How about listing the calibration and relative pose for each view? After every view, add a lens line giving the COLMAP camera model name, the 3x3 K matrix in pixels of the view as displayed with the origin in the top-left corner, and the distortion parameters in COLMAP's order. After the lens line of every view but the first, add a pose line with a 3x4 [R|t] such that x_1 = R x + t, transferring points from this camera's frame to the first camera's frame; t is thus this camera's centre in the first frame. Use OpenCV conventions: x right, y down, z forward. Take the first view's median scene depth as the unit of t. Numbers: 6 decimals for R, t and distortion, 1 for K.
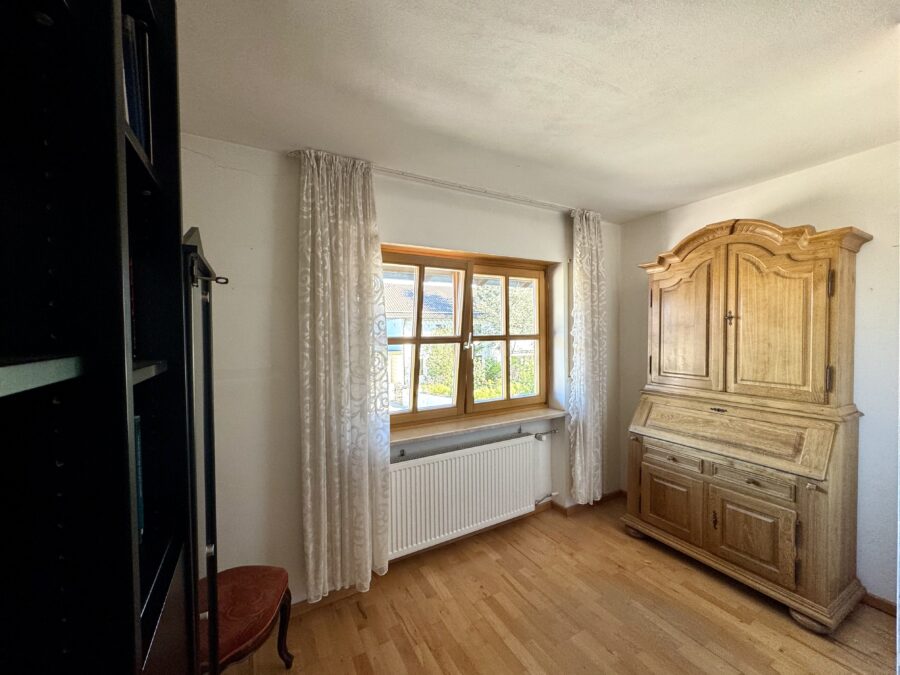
lens RADIAL K [[358.2, 0, 448.5], [0, 358.2, 335.7], [0, 0, 1]] dist [-0.002216, -0.000954]
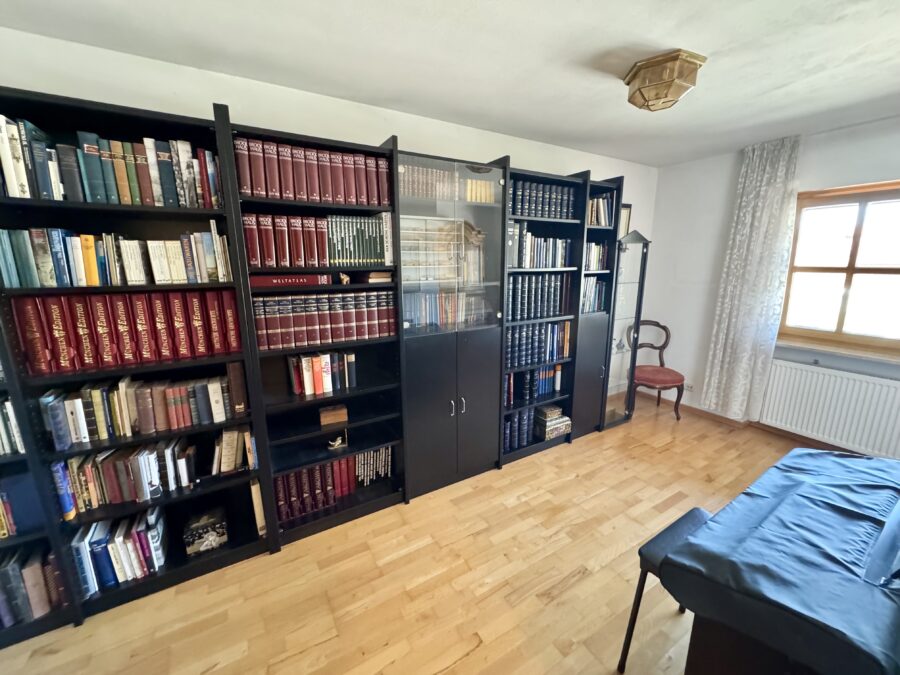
lens RADIAL K [[358.2, 0, 452.3], [0, 358.2, 336.8], [0, 0, 1]] dist [-0.002216, -0.000954]
pose [[0.024332, 0.211880, -0.976993, 1.304942], [-0.010034, 0.977285, 0.211693, -0.009923], [0.999654, 0.004653, 0.025905, -0.364410]]
